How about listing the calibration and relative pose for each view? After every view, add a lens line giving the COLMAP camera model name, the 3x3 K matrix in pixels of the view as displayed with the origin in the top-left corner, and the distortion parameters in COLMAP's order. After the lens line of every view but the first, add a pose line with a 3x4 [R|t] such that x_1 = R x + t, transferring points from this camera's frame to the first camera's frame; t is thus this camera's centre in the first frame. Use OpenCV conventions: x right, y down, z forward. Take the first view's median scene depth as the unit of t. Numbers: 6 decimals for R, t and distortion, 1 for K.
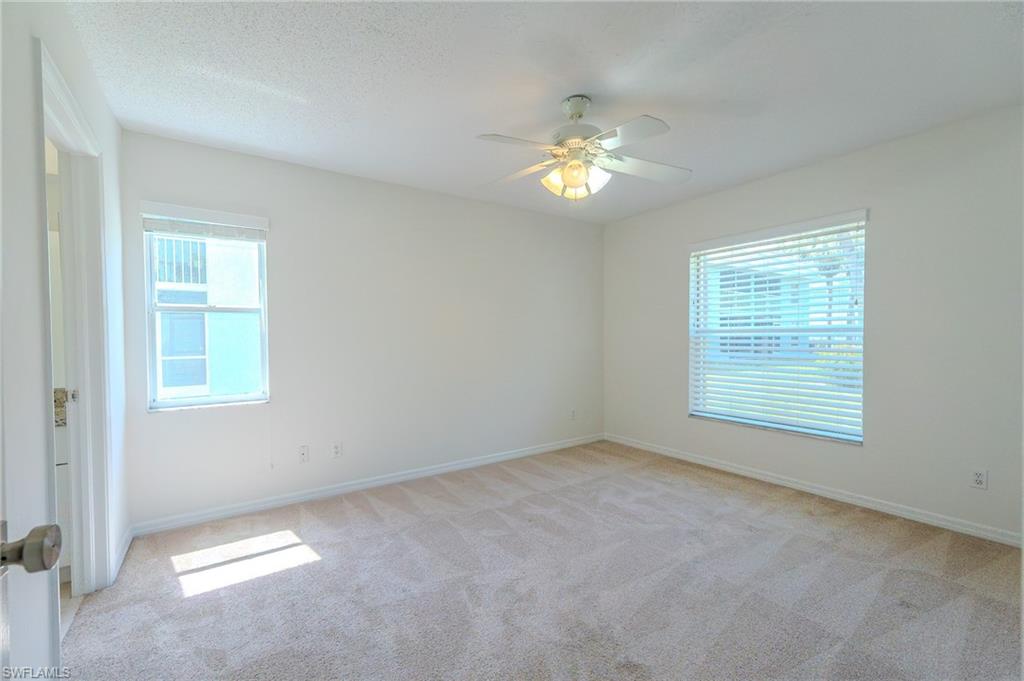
lens RADIAL K [[438.8, 0, 511.1], [0, 438.8, 342.9], [0, 0, 1]] dist [0.016100, -0.000102]
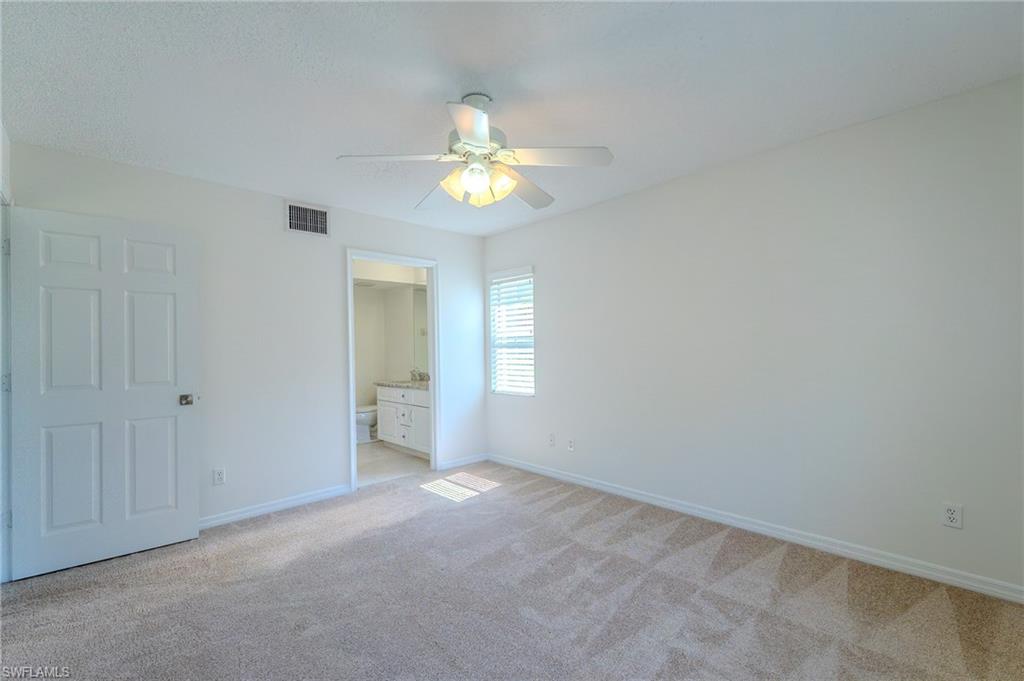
lens RADIAL K [[438.8, 0, 510.9], [0, 438.8, 344.0], [0, 0, 1]] dist [0.016100, -0.000102]
pose [[0.135483, -0.011574, -0.990712, 0.798513], [0.004113, 0.999930, -0.011119, -0.015973], [0.990771, -0.002568, 0.135521, 0.715748]]
